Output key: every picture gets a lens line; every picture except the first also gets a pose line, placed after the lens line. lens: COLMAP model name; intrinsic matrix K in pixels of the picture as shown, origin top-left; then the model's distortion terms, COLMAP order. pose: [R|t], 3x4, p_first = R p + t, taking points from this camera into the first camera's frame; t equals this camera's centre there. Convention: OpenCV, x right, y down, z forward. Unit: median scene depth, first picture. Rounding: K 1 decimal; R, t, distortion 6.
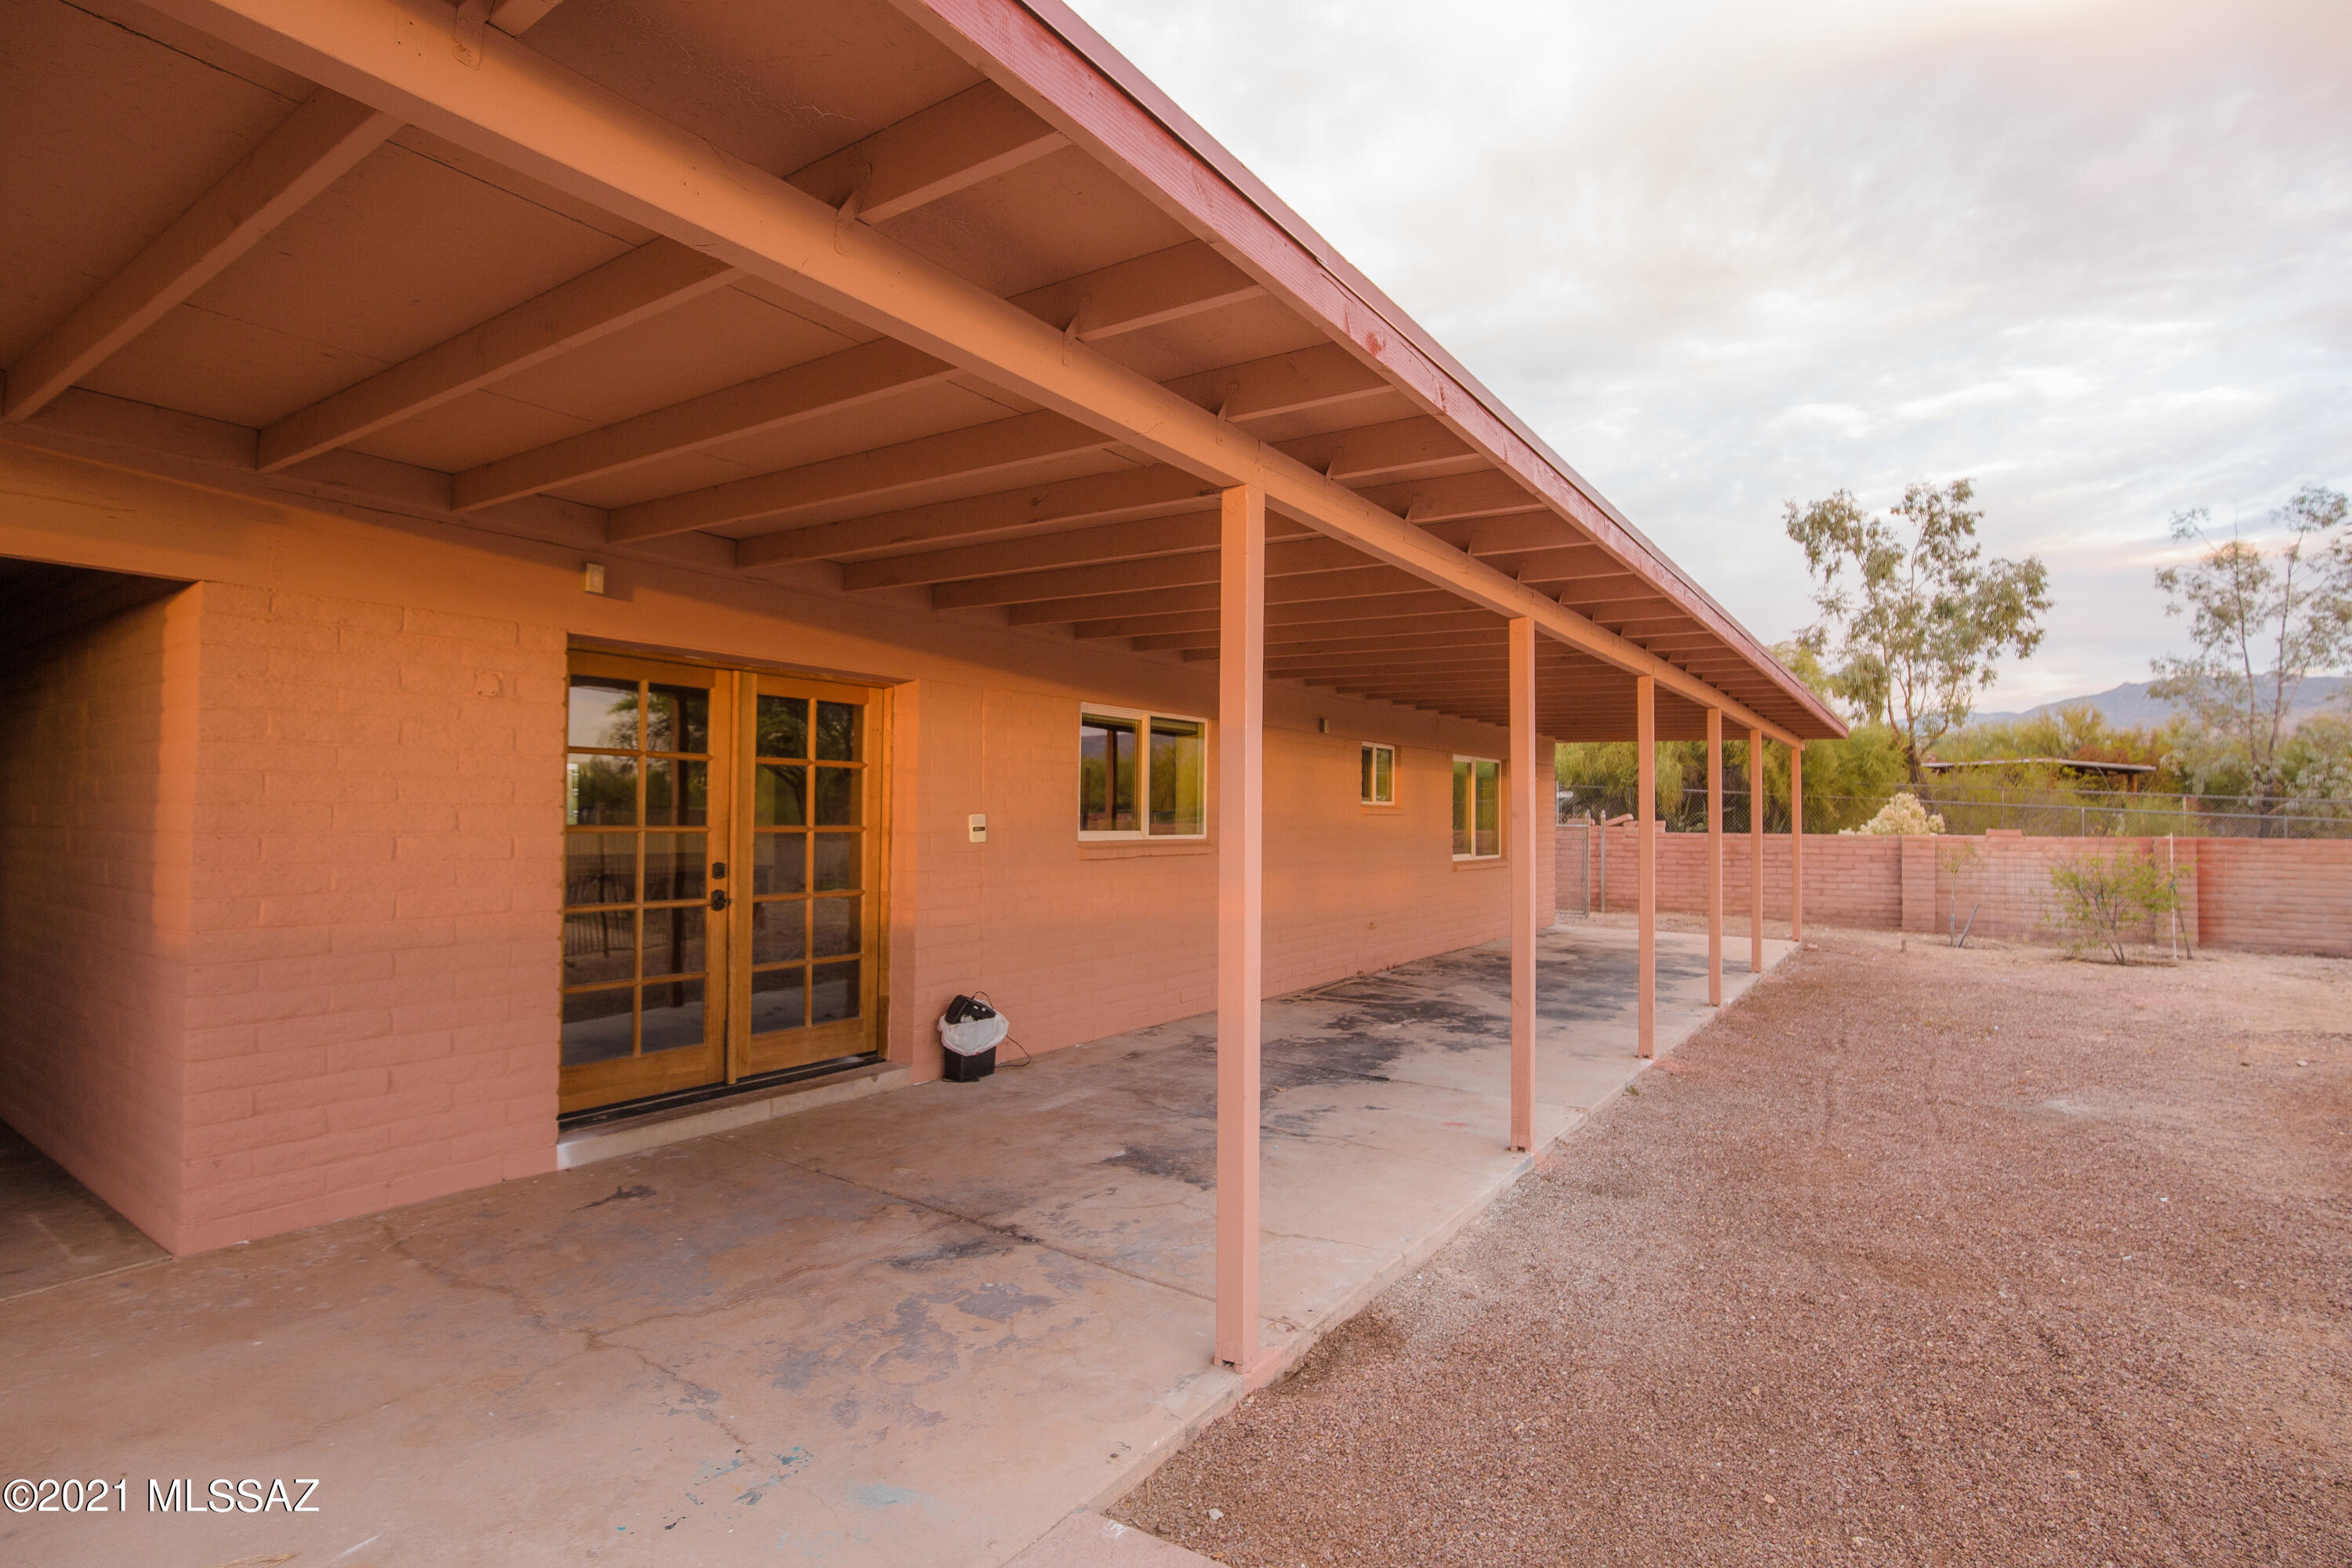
lens RADIAL K [[1137.9, 0, 1177.2], [0, 1137.9, 786.4], [0, 0, 1]] dist [-0.025466, -0.000448]
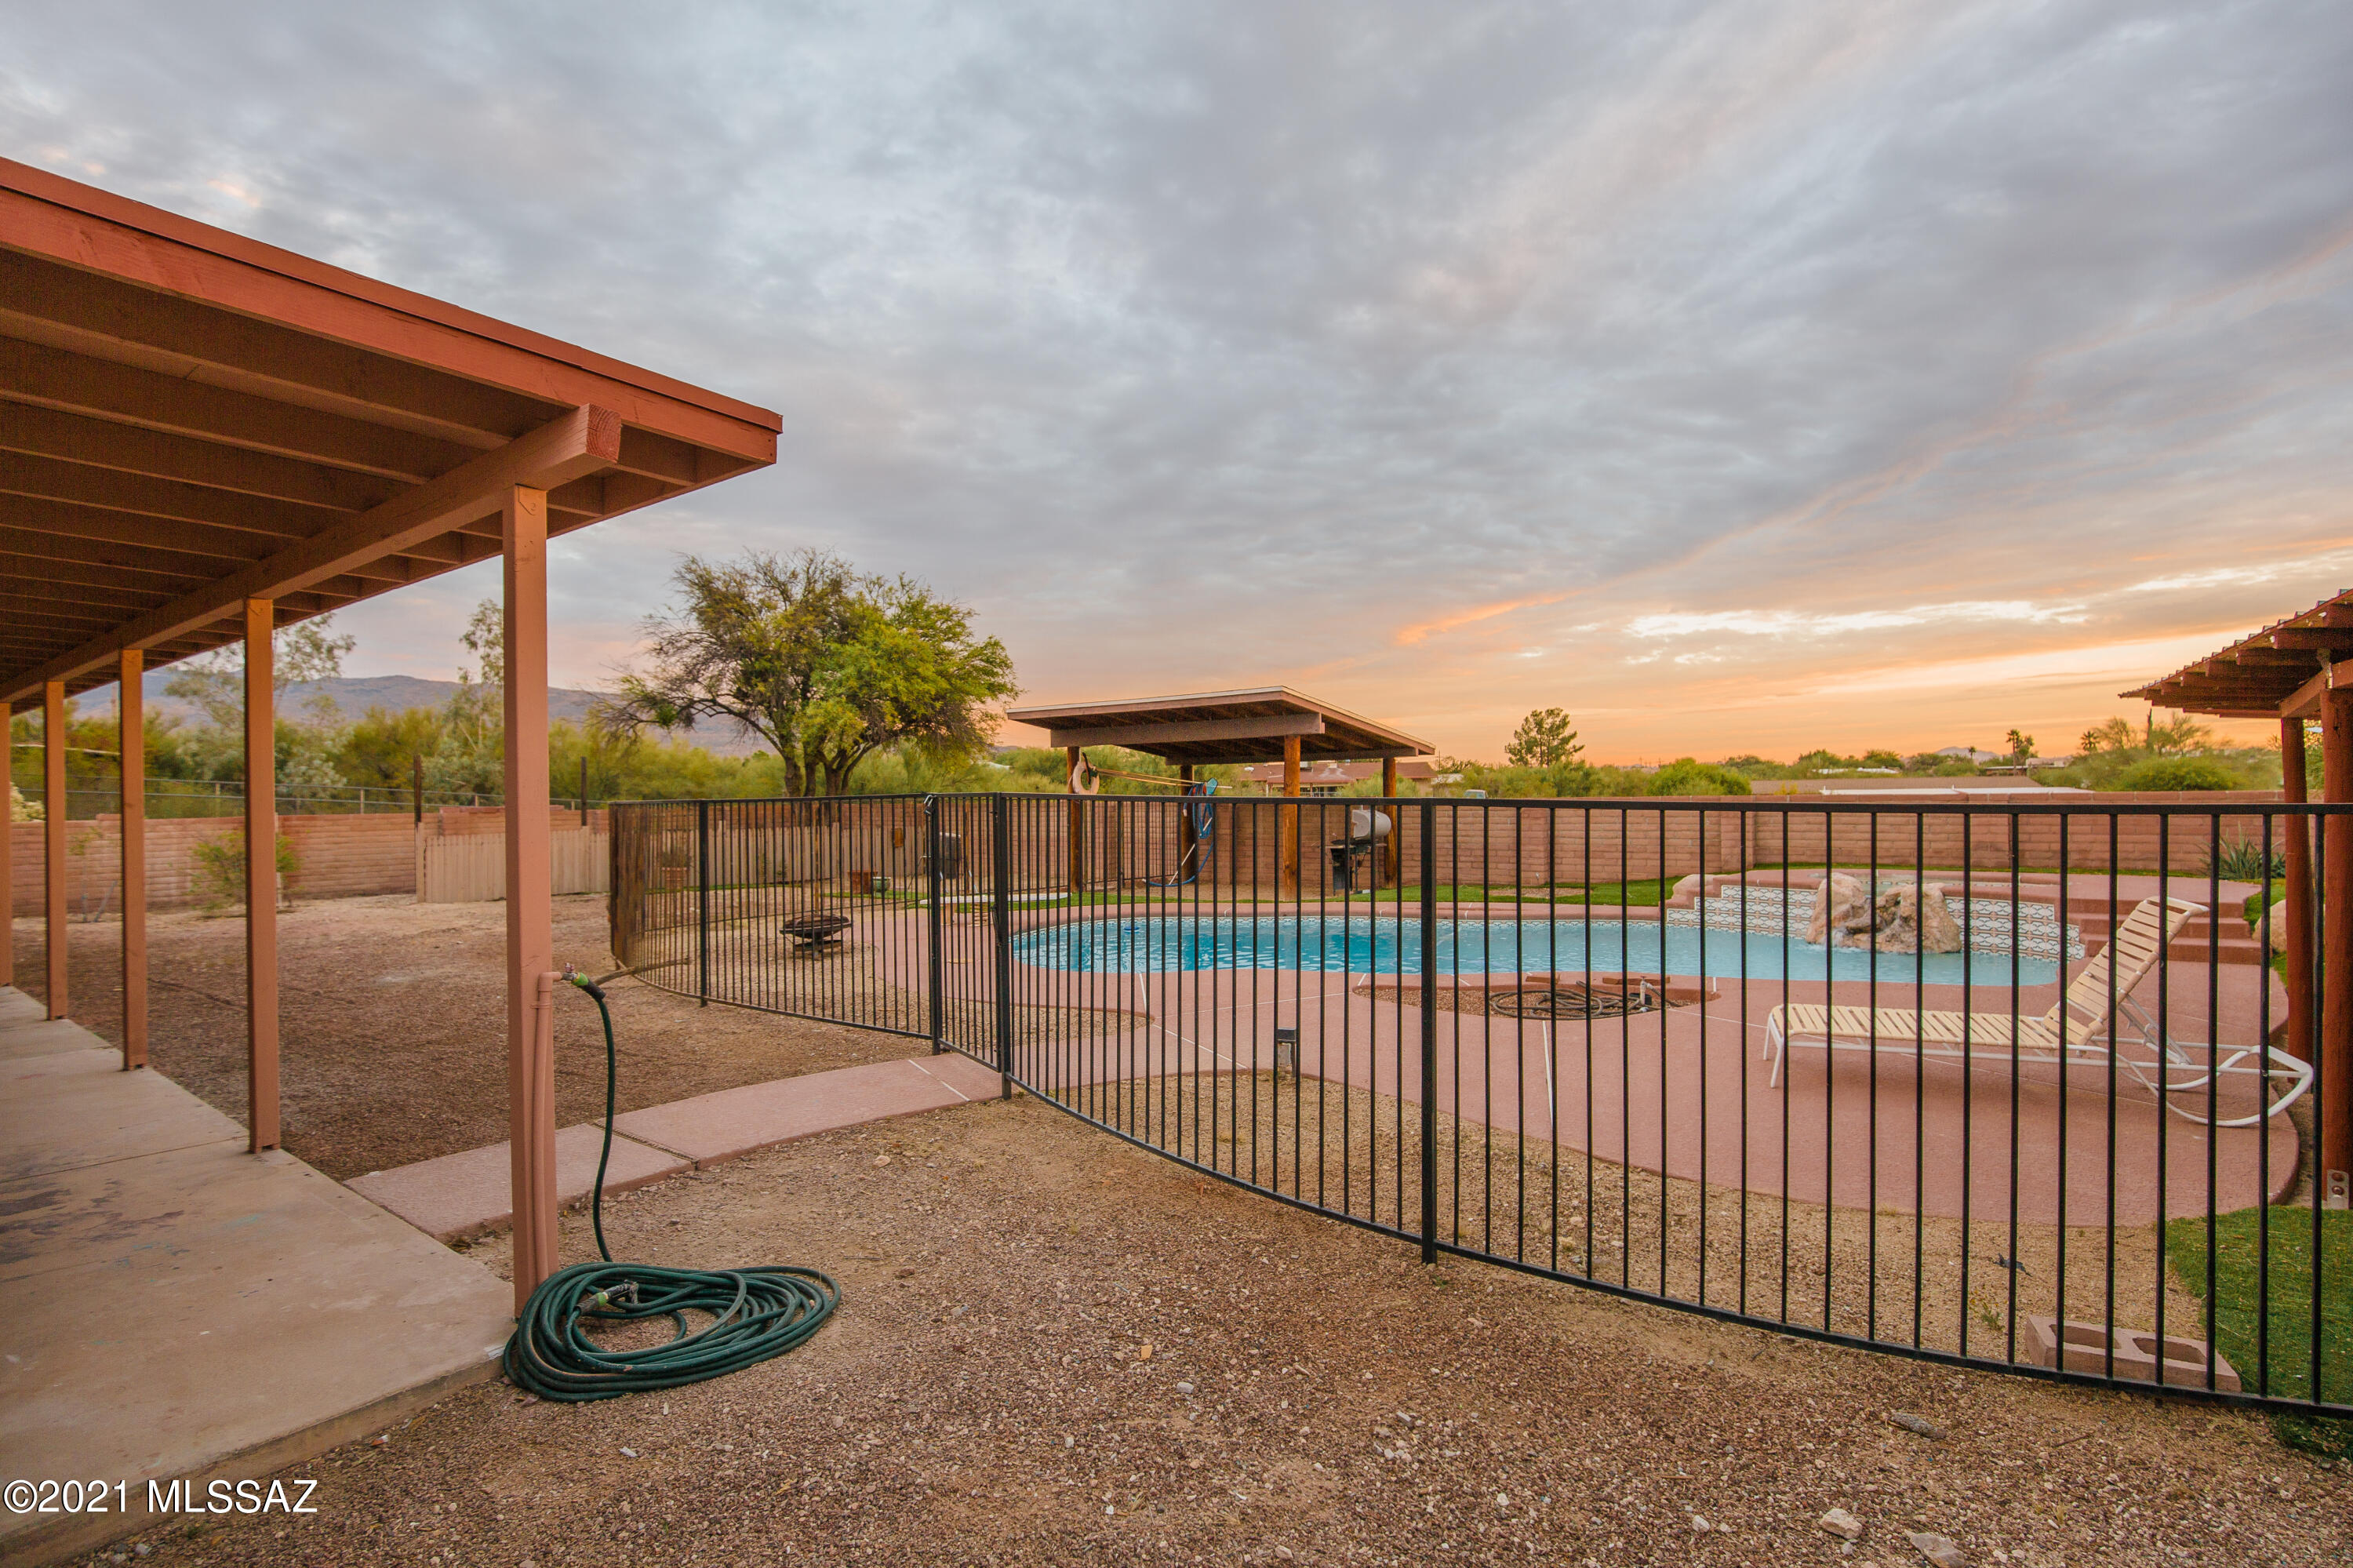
lens RADIAL K [[1104.5, 0, 1176.5], [0, 1104.5, 784.0], [0, 0, 1]] dist [-0.024796, 0.001497]
pose [[0.018823, -0.002260, 0.999820, -0.832207], [-0.010281, 0.999944, 0.002454, -0.010901], [-0.999770, -0.010325, 0.018799, -0.174122]]
